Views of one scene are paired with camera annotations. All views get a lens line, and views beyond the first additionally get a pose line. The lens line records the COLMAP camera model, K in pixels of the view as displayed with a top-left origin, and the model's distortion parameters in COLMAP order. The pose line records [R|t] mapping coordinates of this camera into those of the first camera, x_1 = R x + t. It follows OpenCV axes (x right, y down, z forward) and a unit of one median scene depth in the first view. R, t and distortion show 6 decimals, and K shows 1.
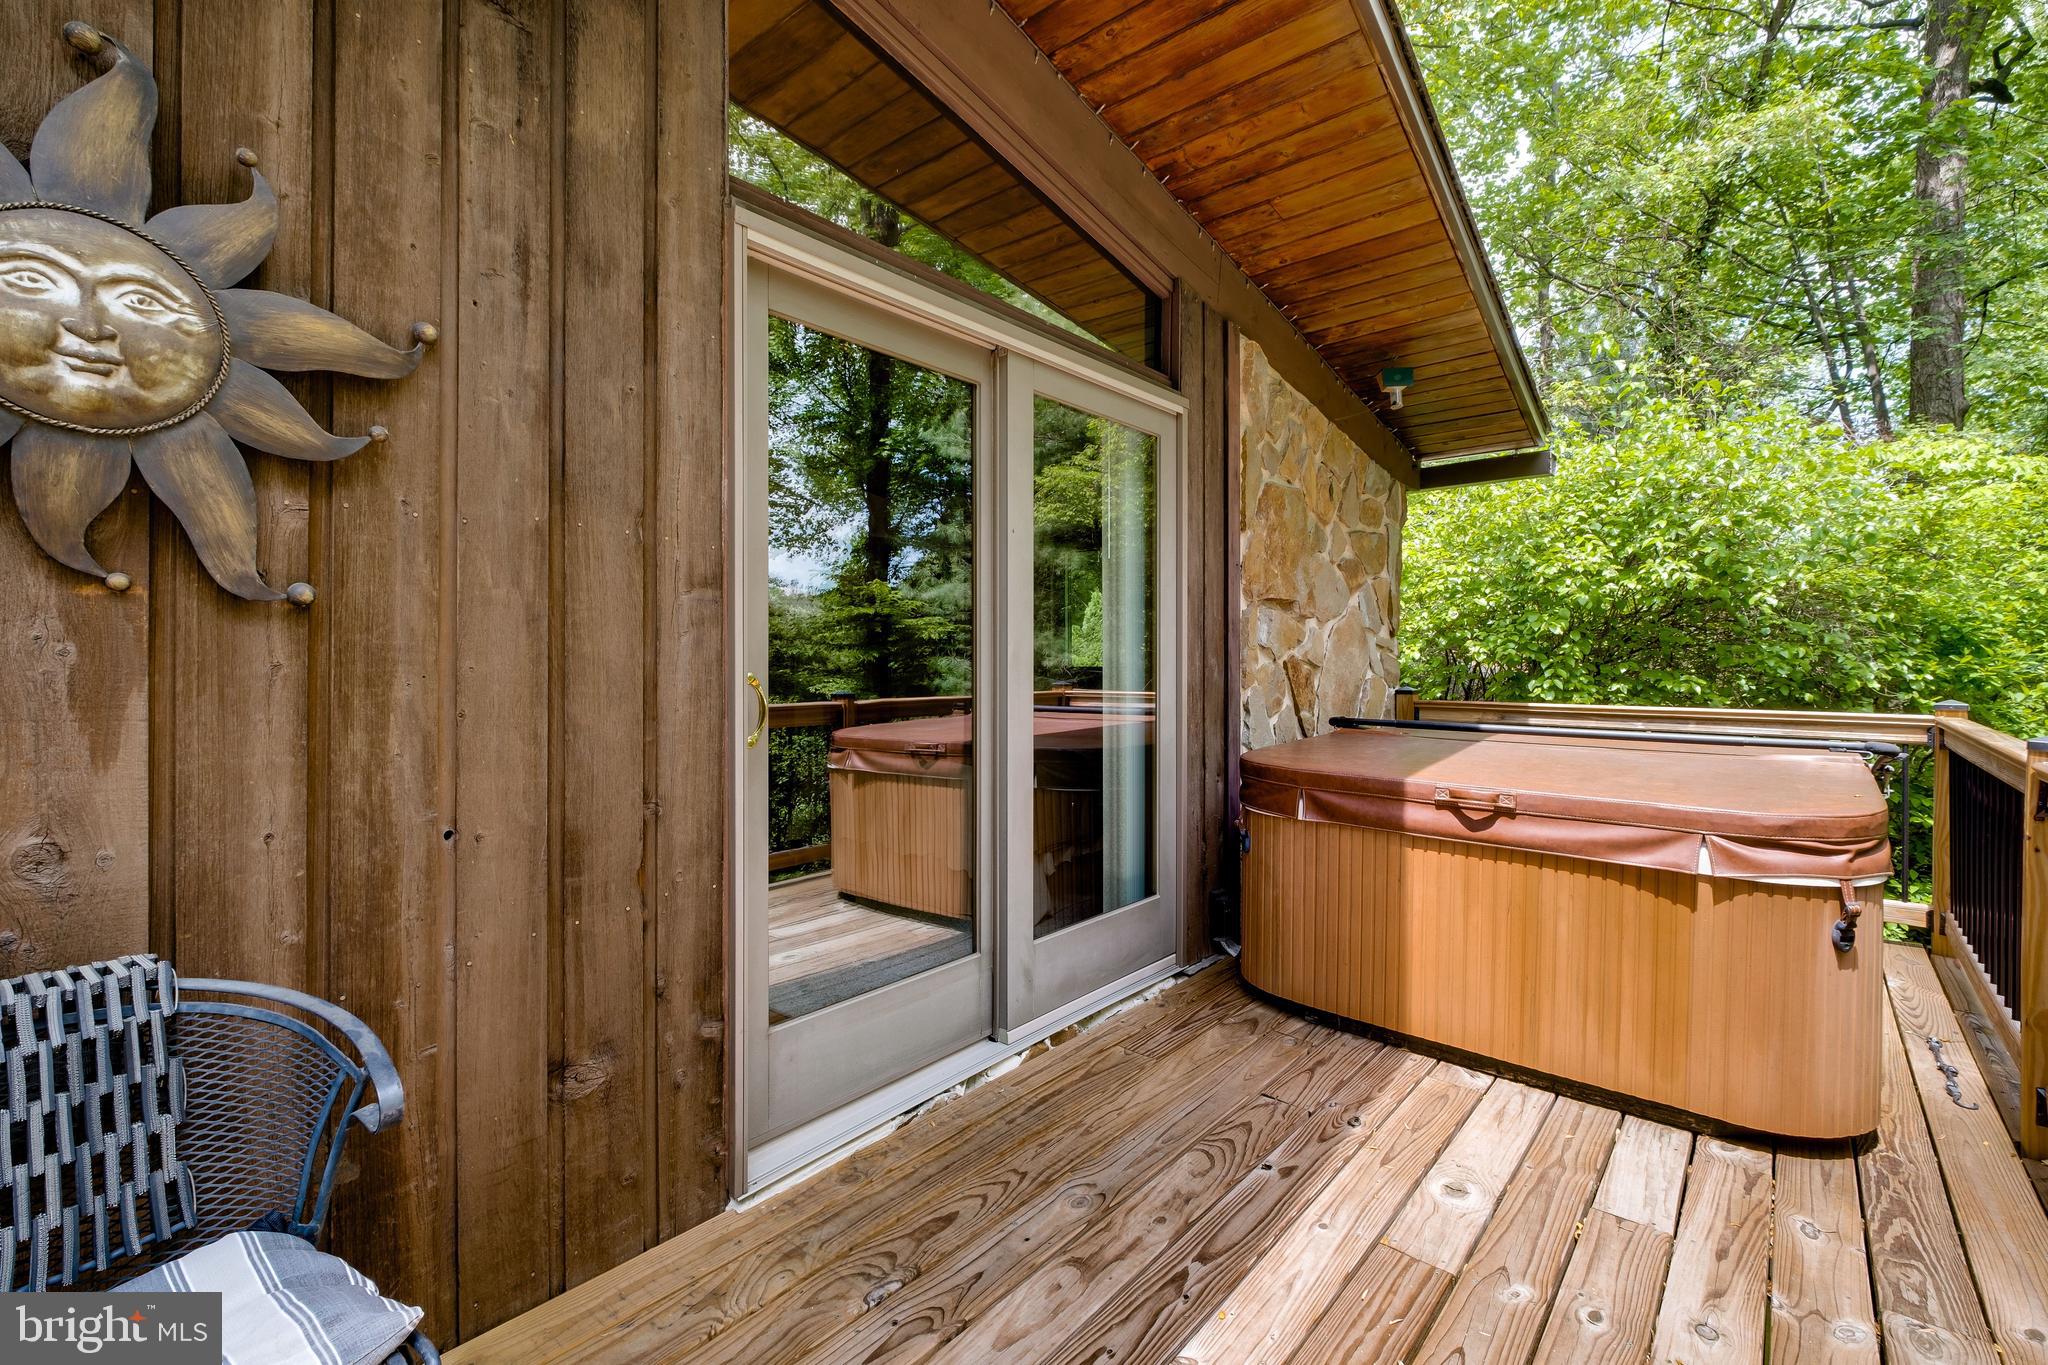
lens RADIAL K [[894.6, 0, 1027.7], [0, 894.6, 674.8], [0, 0, 1]] dist [0.003824, 0.000361]
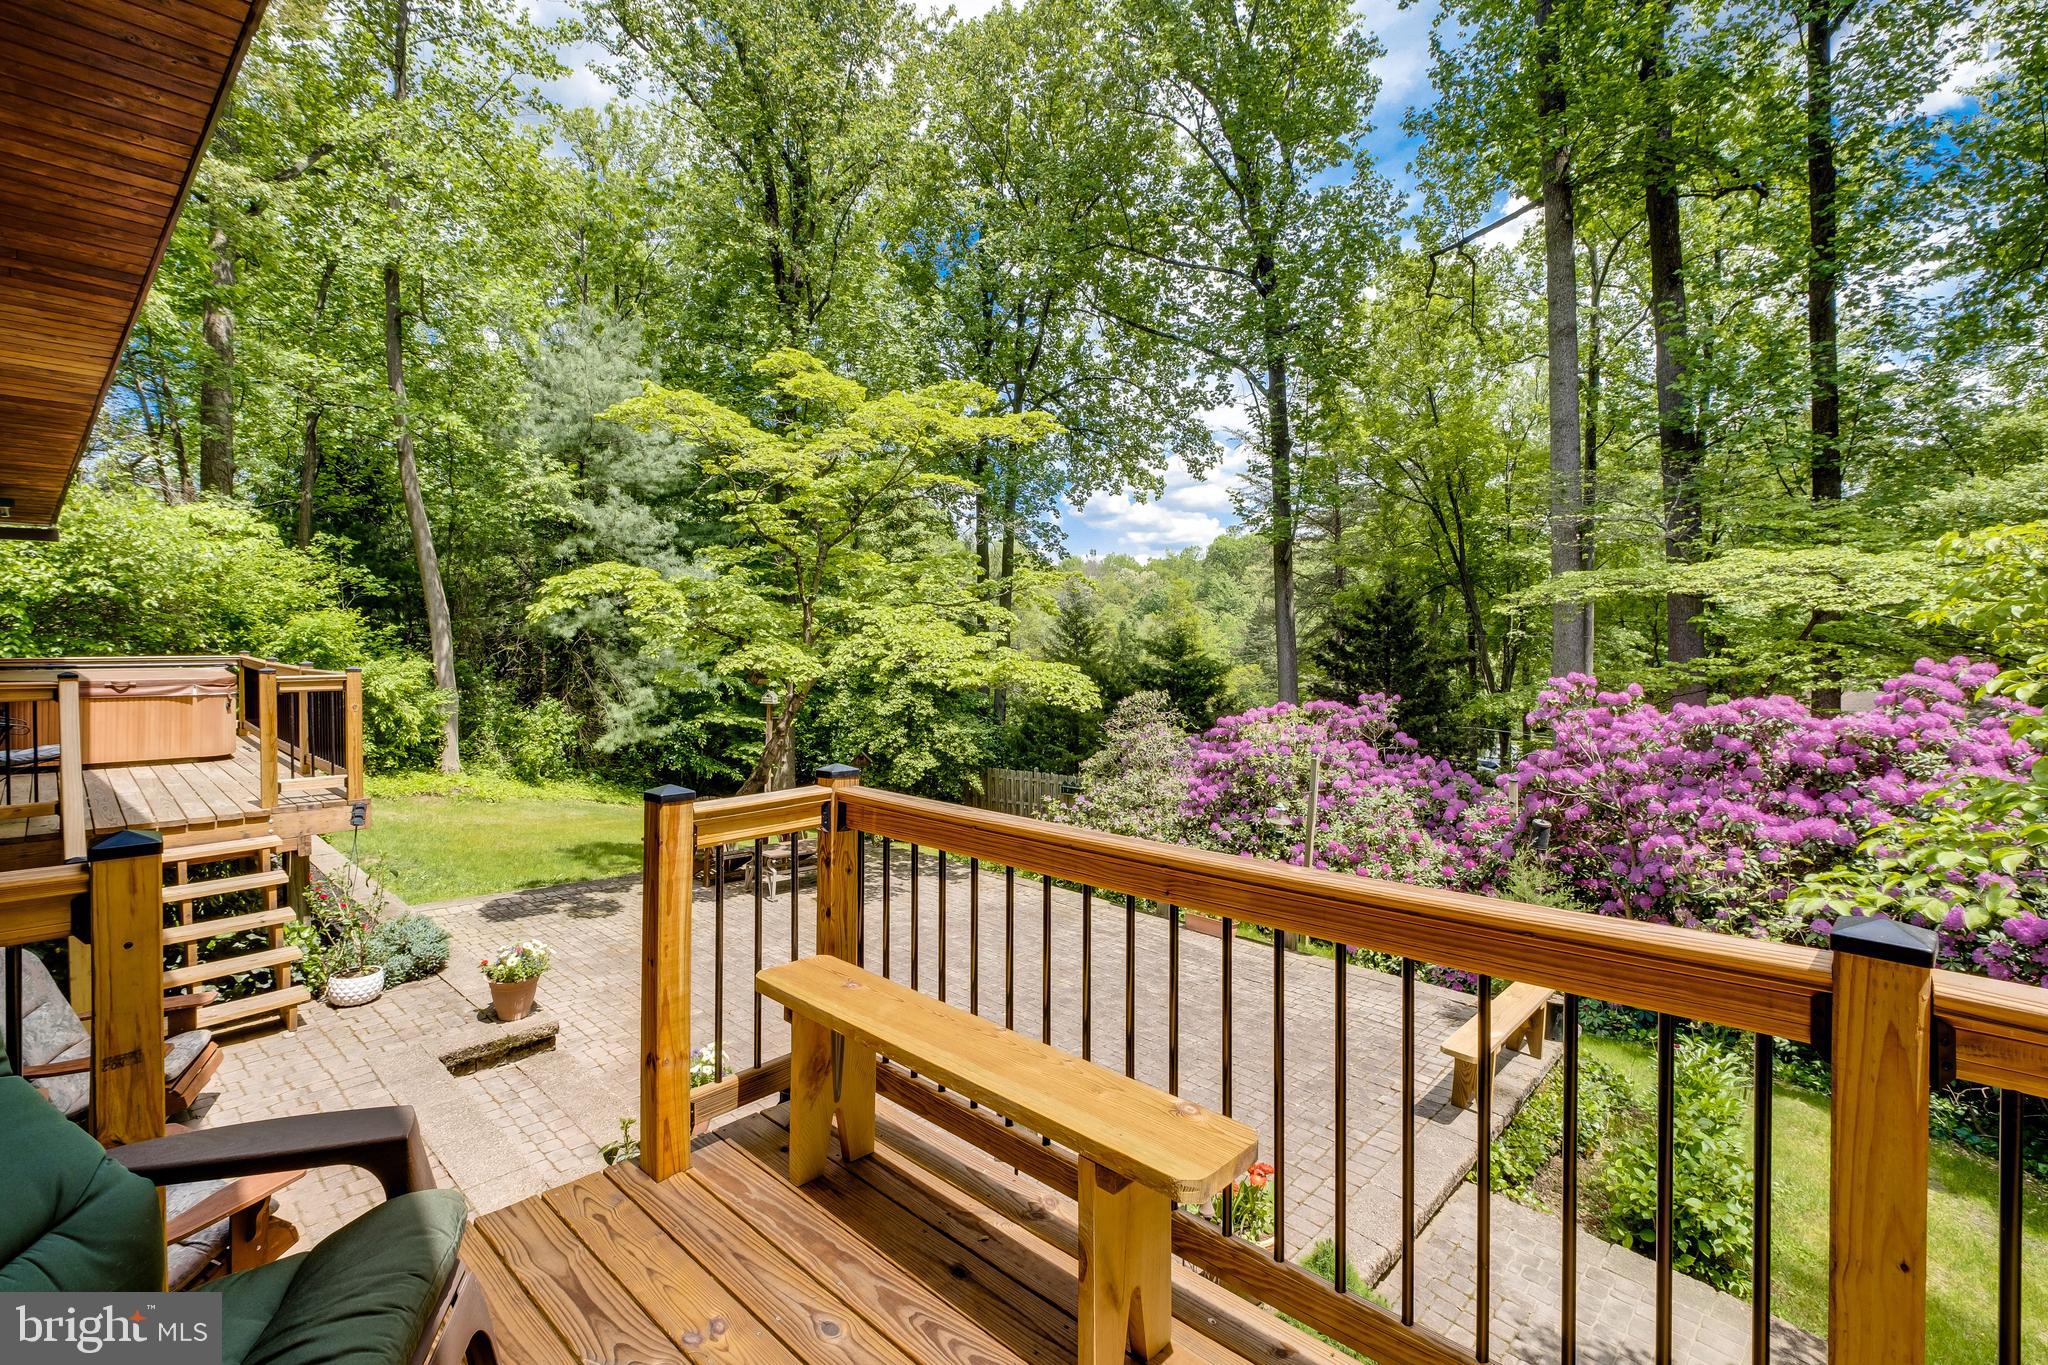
lens RADIAL K [[942.1, 0, 1047.4], [0, 942.1, 635.4], [0, 0, 1]] dist [-0.000229, -0.000012]
pose [[0.044749, -0.009502, 0.998953, -1.113224], [0.003263, 0.999951, 0.009366, -0.024141], [-0.998993, 0.002841, 0.044778, -1.017702]]
